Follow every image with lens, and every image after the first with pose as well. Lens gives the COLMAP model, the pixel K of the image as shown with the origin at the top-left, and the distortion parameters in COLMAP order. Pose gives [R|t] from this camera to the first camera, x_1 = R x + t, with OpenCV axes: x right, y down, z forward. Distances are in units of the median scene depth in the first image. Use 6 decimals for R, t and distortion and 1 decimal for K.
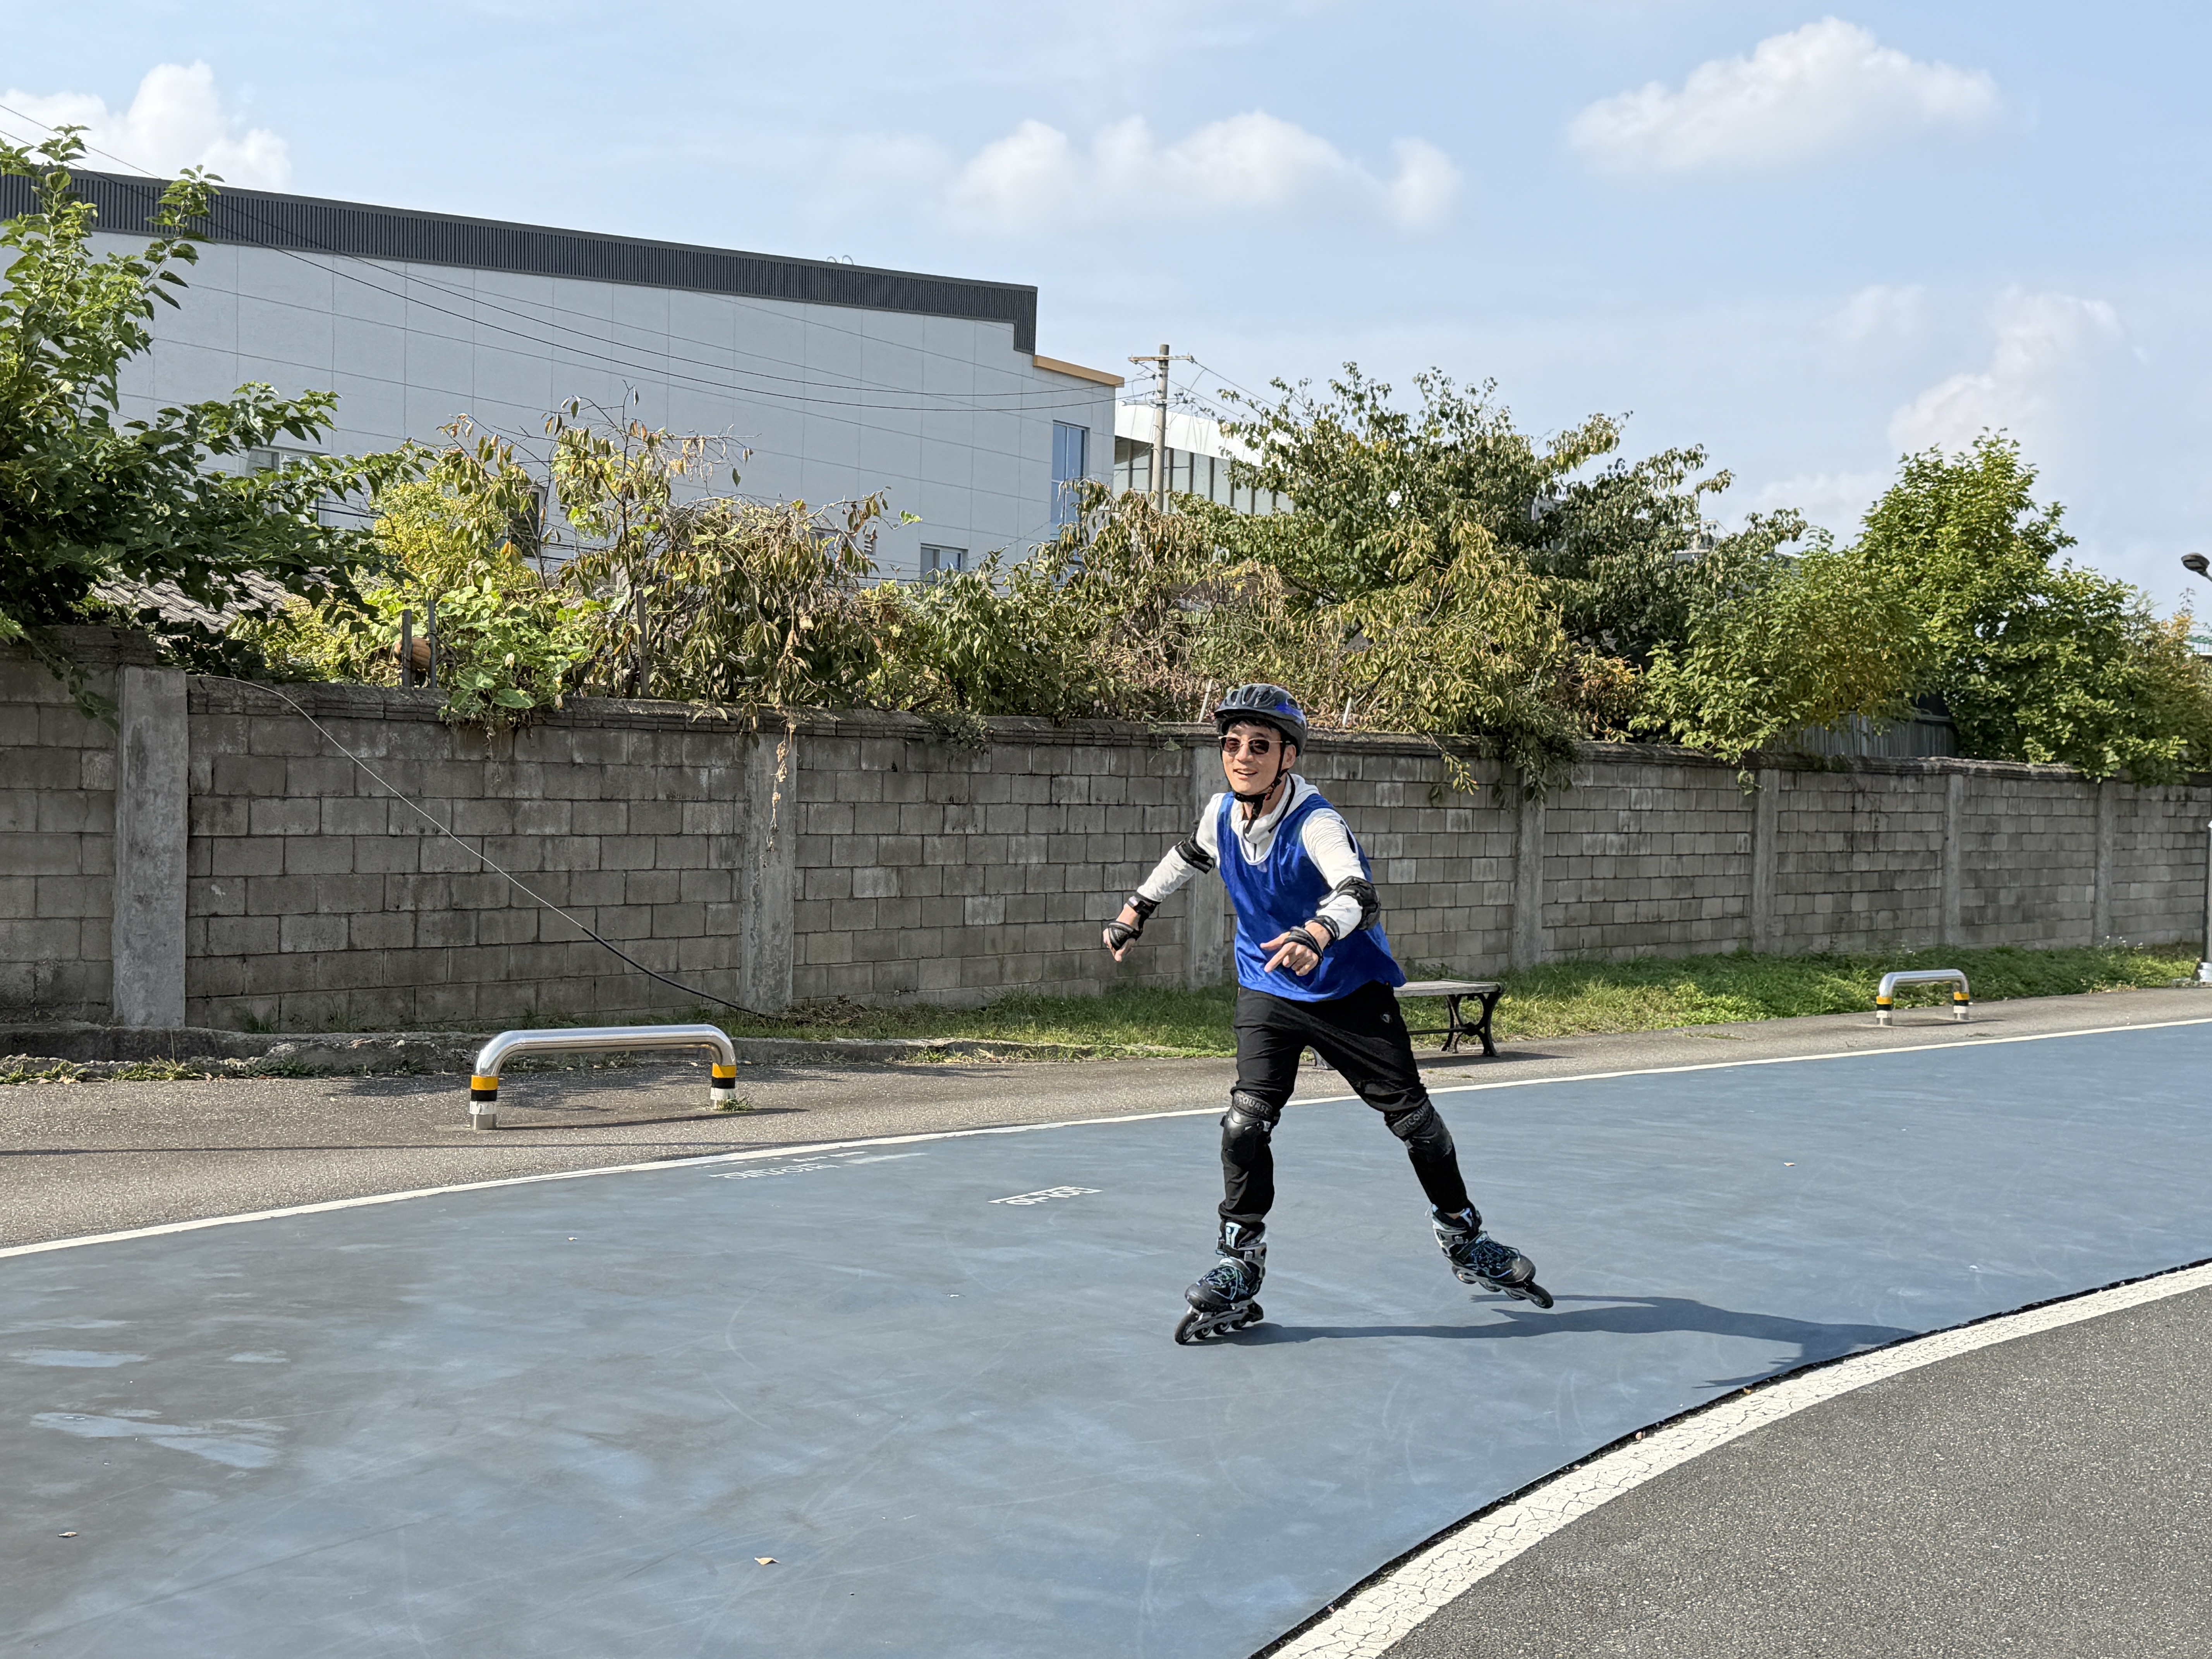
lens RADIAL K [[2823.8, 0, 1106.0], [0, 2823.8, 829.5], [0, 0, 1]] dist [0.006766, 0.014383]
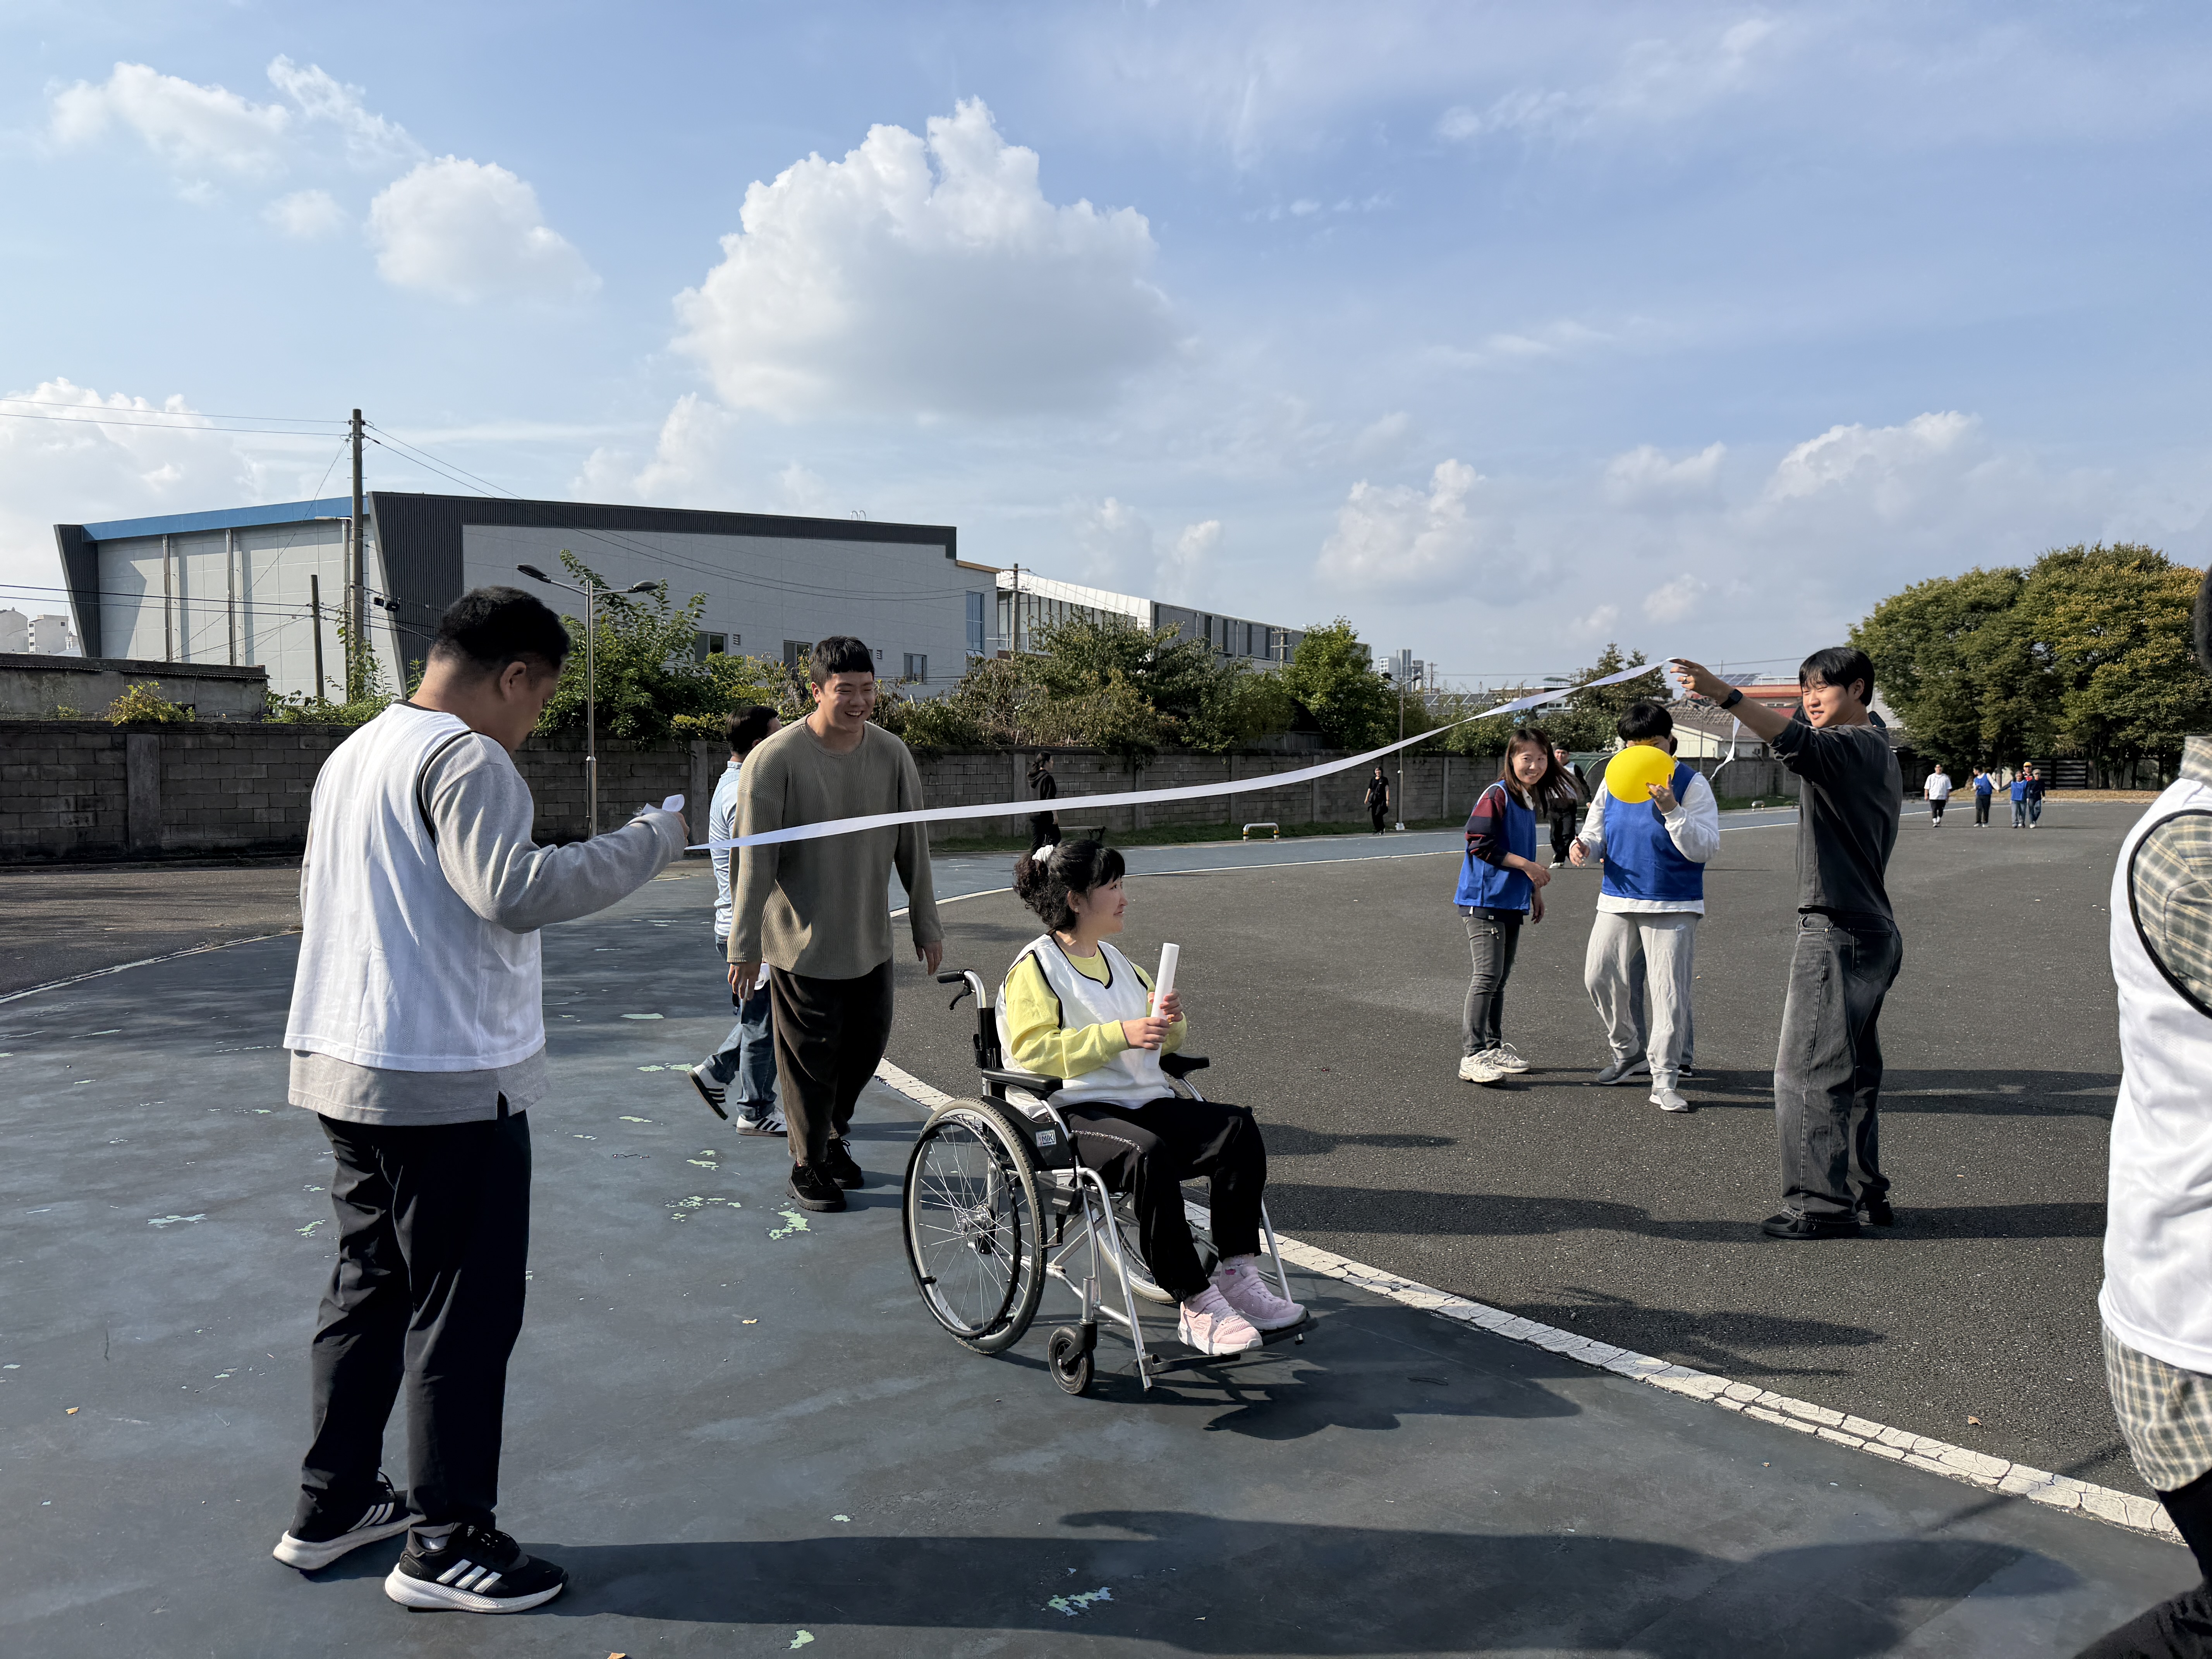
lens RADIAL K [[1544.9, 0, 1106.0], [0, 1544.9, 829.5], [0, 0, 1]] dist [-0.033057, -0.003079]
pose [[0.997504, -0.022040, 0.067085, 0.014663], [0.019964, 0.999305, 0.031465, 0.000501], [-0.067732, -0.030047, 0.997251, -0.475448]]
